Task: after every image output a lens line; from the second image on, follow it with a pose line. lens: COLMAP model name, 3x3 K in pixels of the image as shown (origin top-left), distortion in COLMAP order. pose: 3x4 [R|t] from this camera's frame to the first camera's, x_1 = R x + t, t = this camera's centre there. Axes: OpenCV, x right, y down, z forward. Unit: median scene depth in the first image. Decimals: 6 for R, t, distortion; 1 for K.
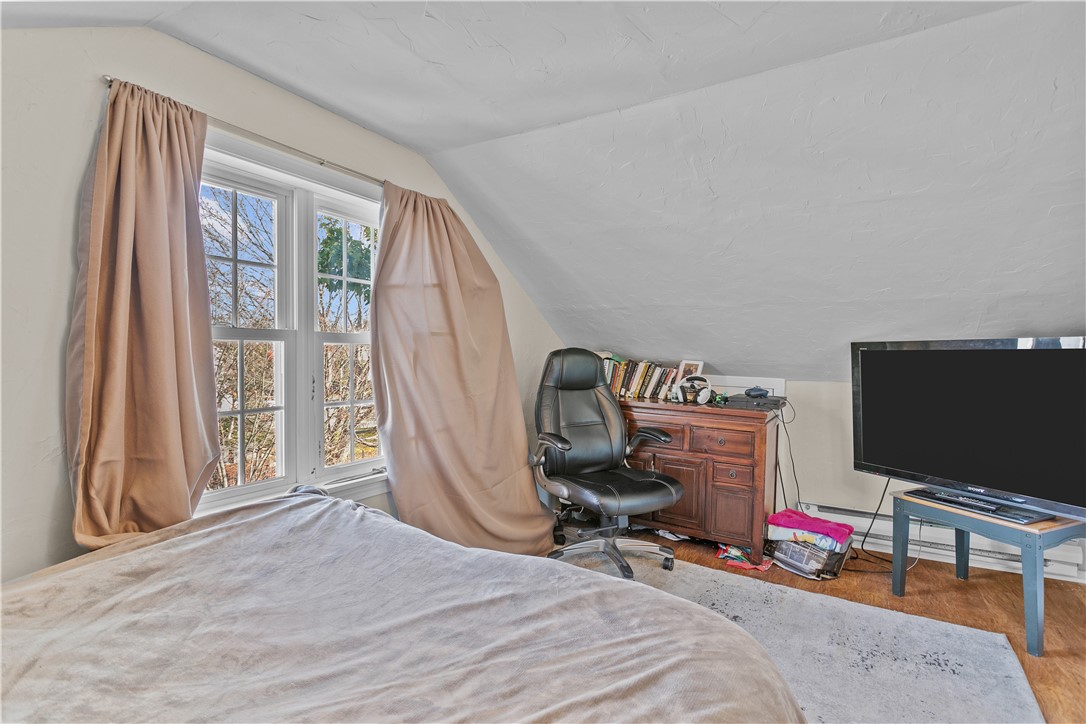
lens RADIAL K [[527.1, 0, 542.7], [0, 527.1, 364.3], [0, 0, 1]] dist [-0.000247, 0.000077]
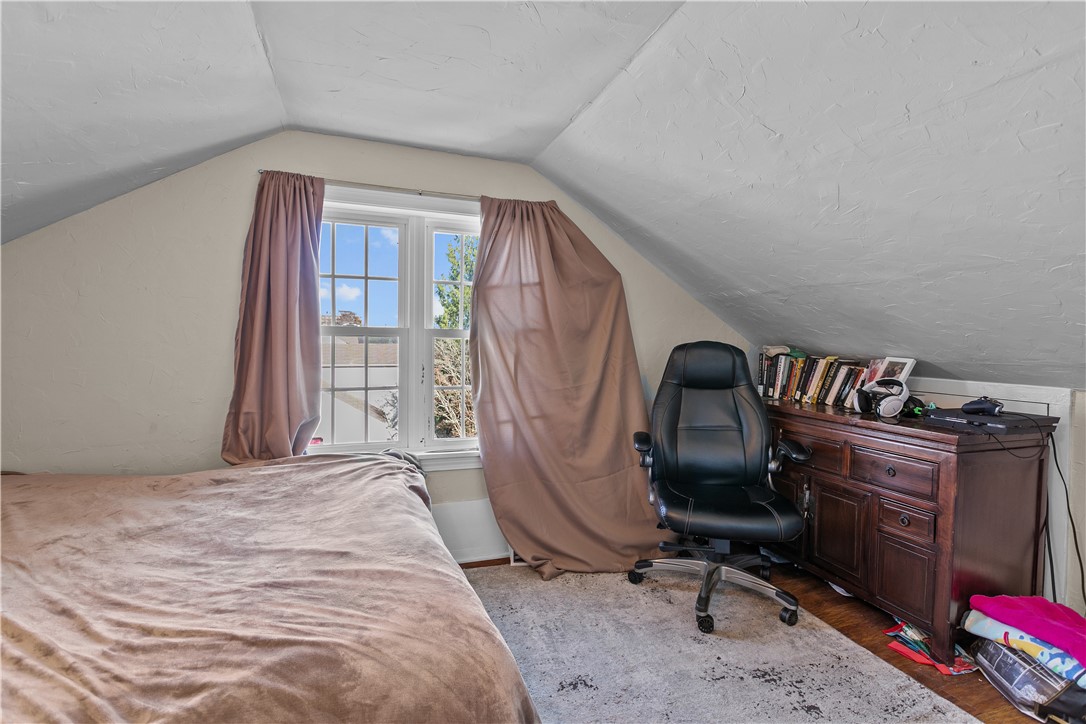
lens RADIAL K [[516.4, 0, 544.9], [0, 516.4, 362.1], [0, 0, 1]] dist [0.000728, -0.000244]
pose [[0.776567, 0.014358, -0.629871, 0.425849], [-0.016384, 0.999862, 0.002593, 0.006528], [0.629822, 0.008306, 0.776695, 0.173497]]
